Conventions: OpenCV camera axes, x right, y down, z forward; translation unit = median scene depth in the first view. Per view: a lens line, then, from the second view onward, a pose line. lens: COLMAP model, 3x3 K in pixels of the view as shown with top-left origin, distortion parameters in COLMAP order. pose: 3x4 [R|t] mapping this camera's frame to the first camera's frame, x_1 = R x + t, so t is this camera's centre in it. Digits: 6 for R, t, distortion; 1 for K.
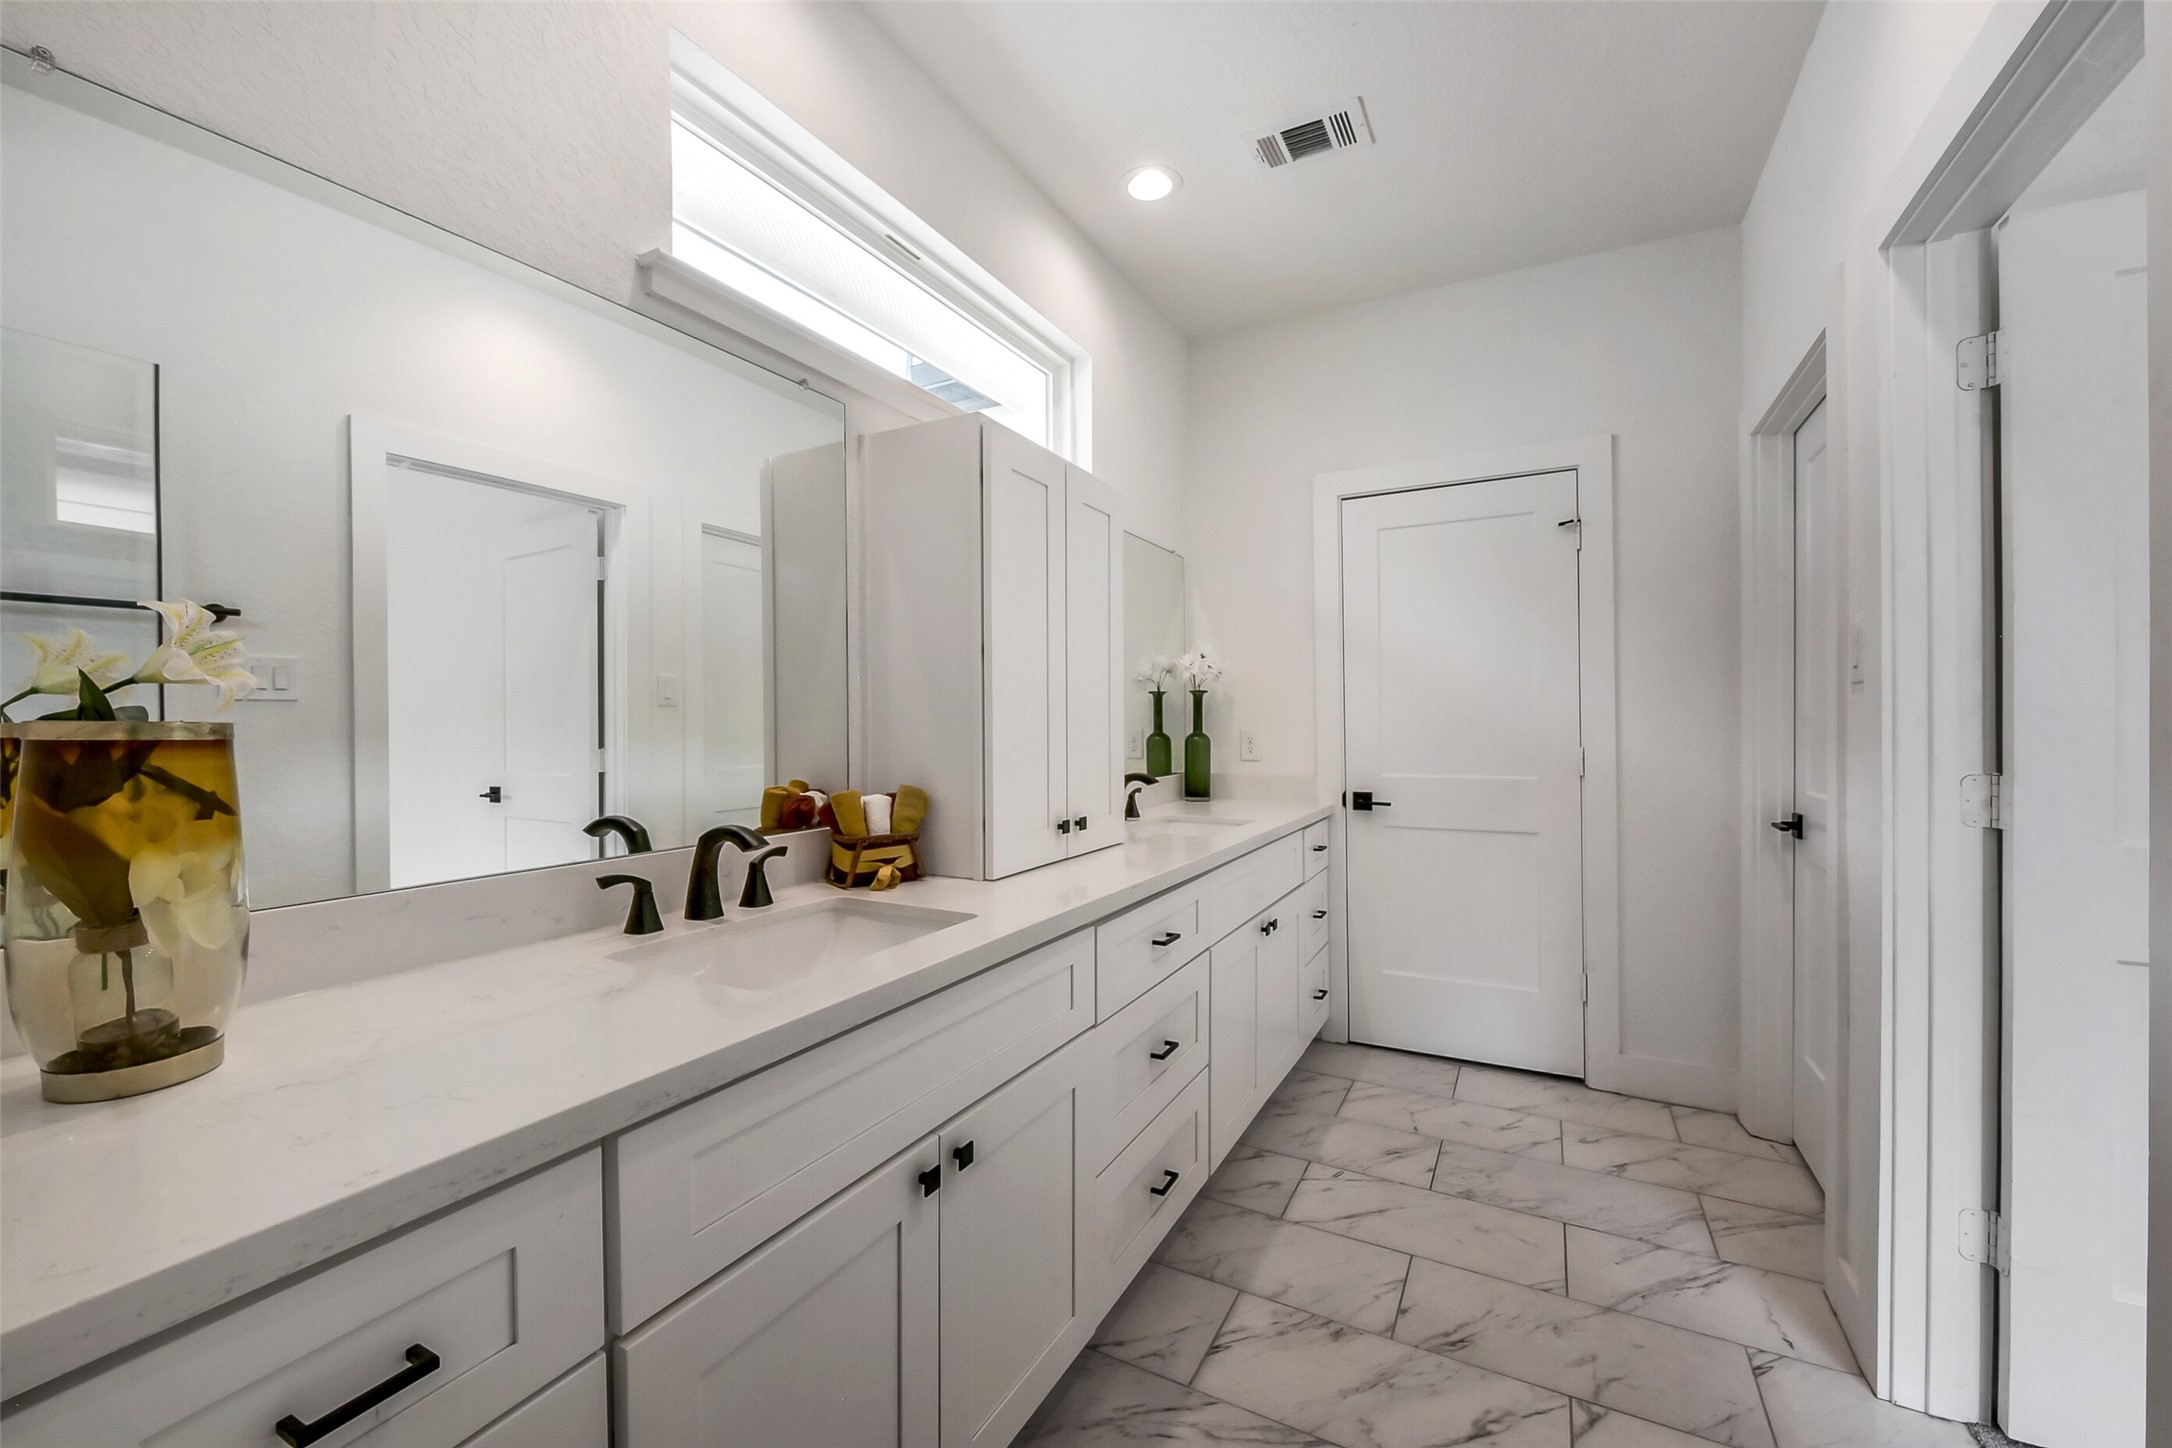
lens RADIAL K [[877.7, 0, 1074.2], [0, 877.7, 719.4], [0, 0, 1]] dist [-0.013343, -0.000333]
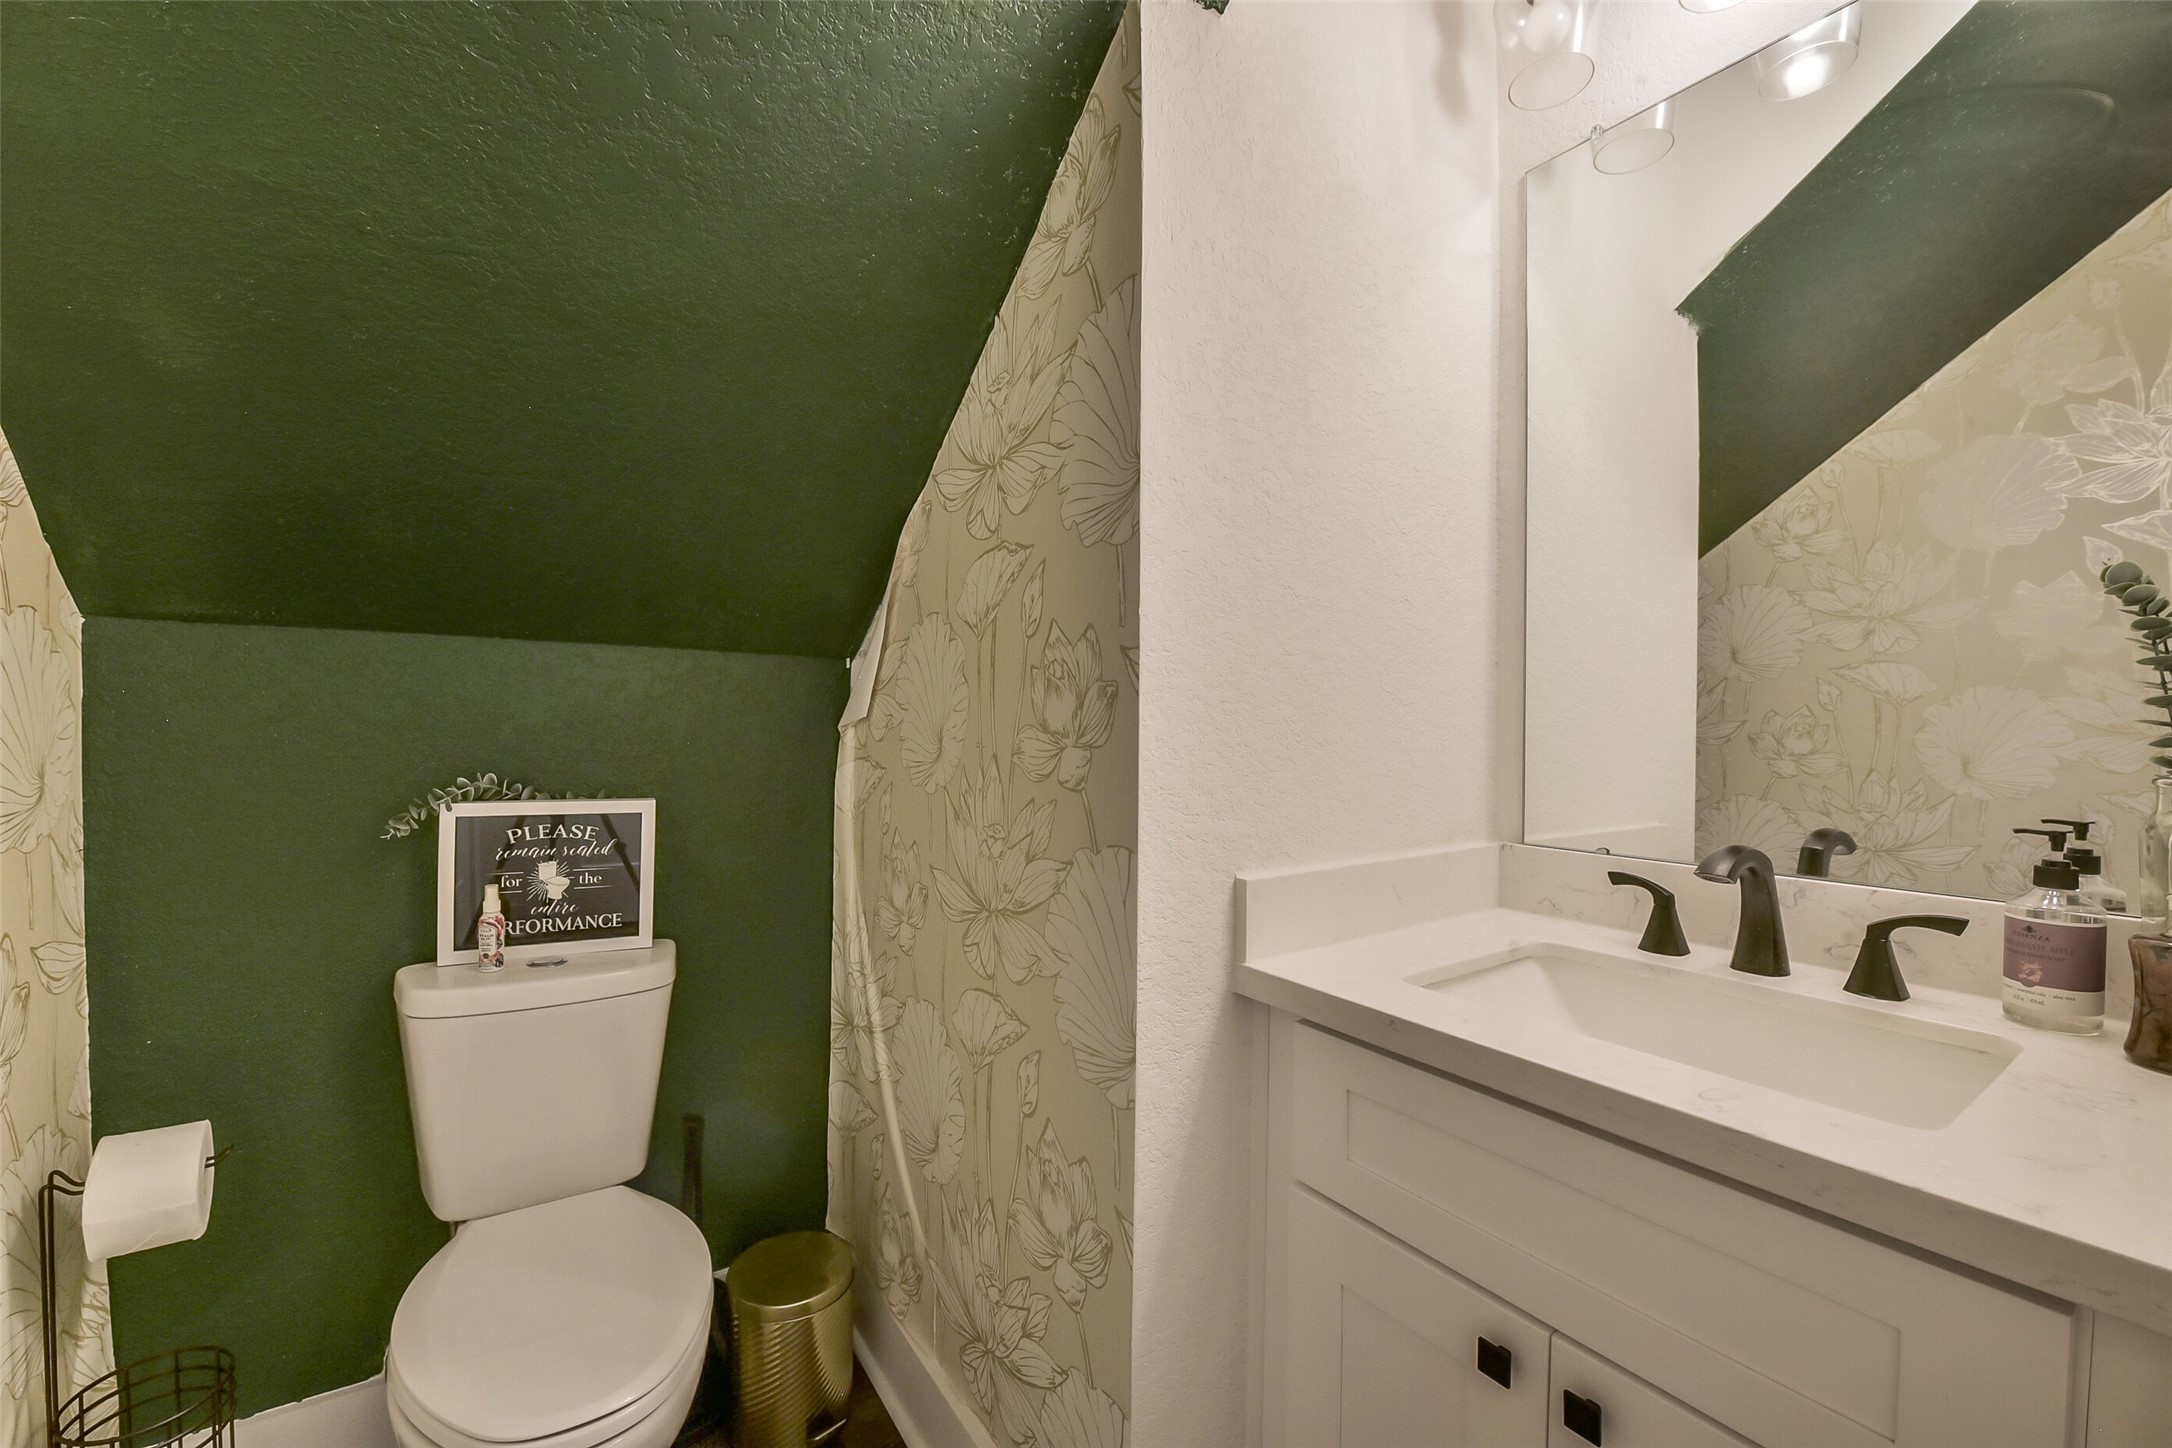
lens RADIAL K [[877.7, 0, 1086.0], [0, 877.7, 724.9], [0, 0, 1]] dist [-0.013343, -0.000333]
pose [[-0.480765, -0.001874, -0.876848, 0.512159], [-0.003065, 0.999995, -0.000457, 0.025859], [0.876844, 0.002468, -0.480768, 0.911039]]
